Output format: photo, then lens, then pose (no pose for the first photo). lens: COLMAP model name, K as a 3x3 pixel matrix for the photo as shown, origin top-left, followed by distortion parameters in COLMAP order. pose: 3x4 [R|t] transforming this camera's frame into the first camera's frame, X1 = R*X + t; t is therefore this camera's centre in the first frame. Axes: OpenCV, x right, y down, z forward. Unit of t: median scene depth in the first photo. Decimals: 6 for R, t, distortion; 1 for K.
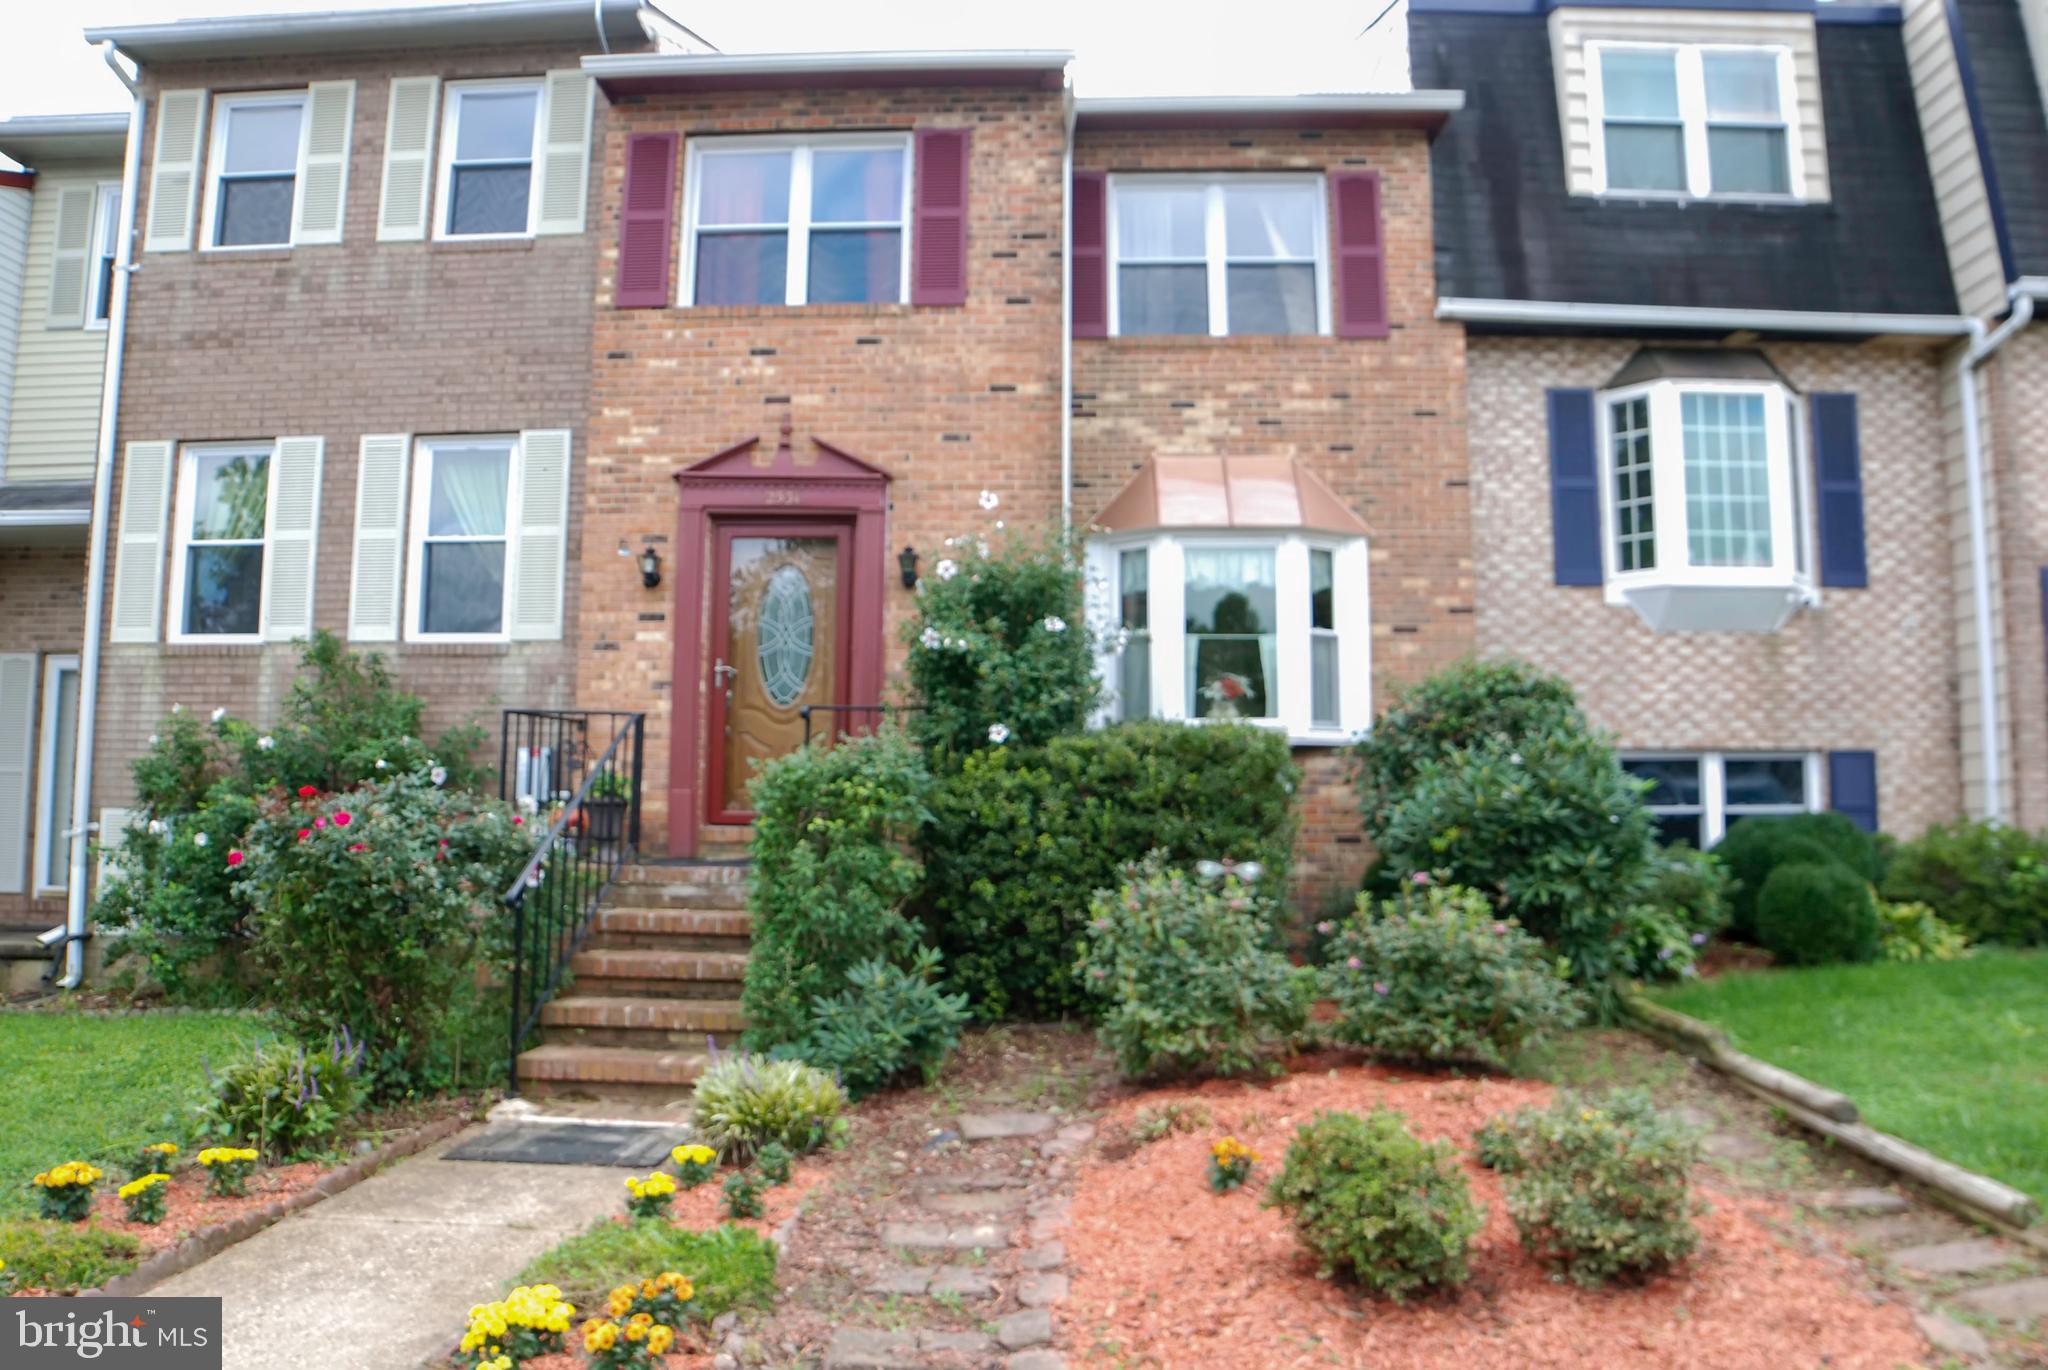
lens RADIAL K [[1247.6, 0, 1025.9], [0, 1247.6, 694.5], [0, 0, 1]] dist [-0.121381, 0.050534]
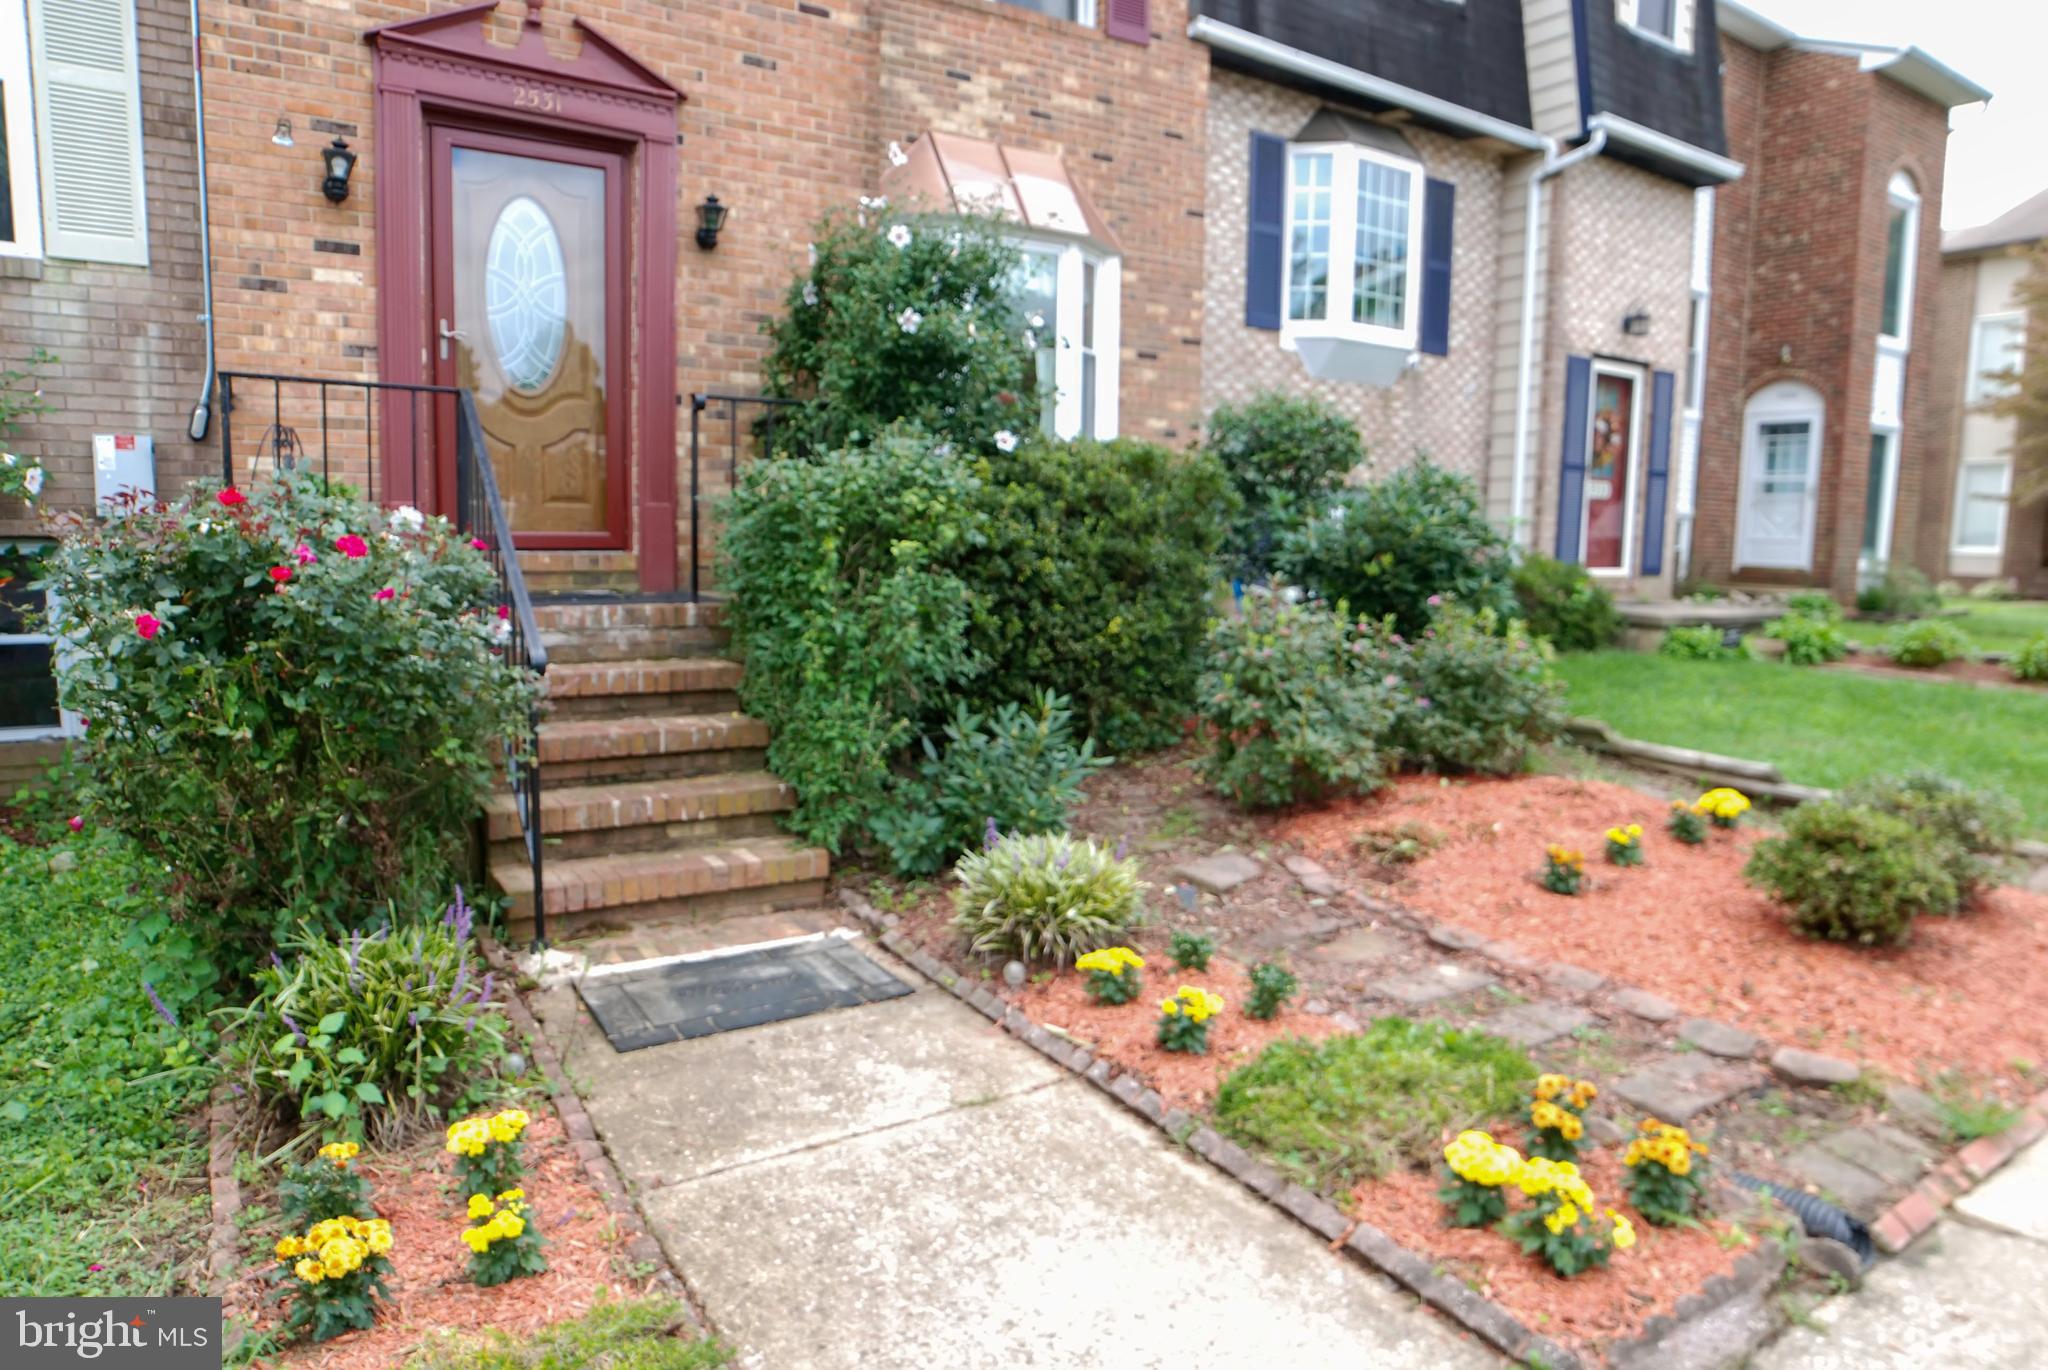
lens RADIAL K [[1252.9, 0, 1024.0], [0, 1252.9, 685.0], [0, 0, 1]] dist [-0.096358, 0.049495]
pose [[0.821749, -0.060265, 0.566654, -0.378828], [-0.062054, 0.979015, 0.194109, 0.020342], [-0.566461, -0.194671, 0.800765, 0.197707]]
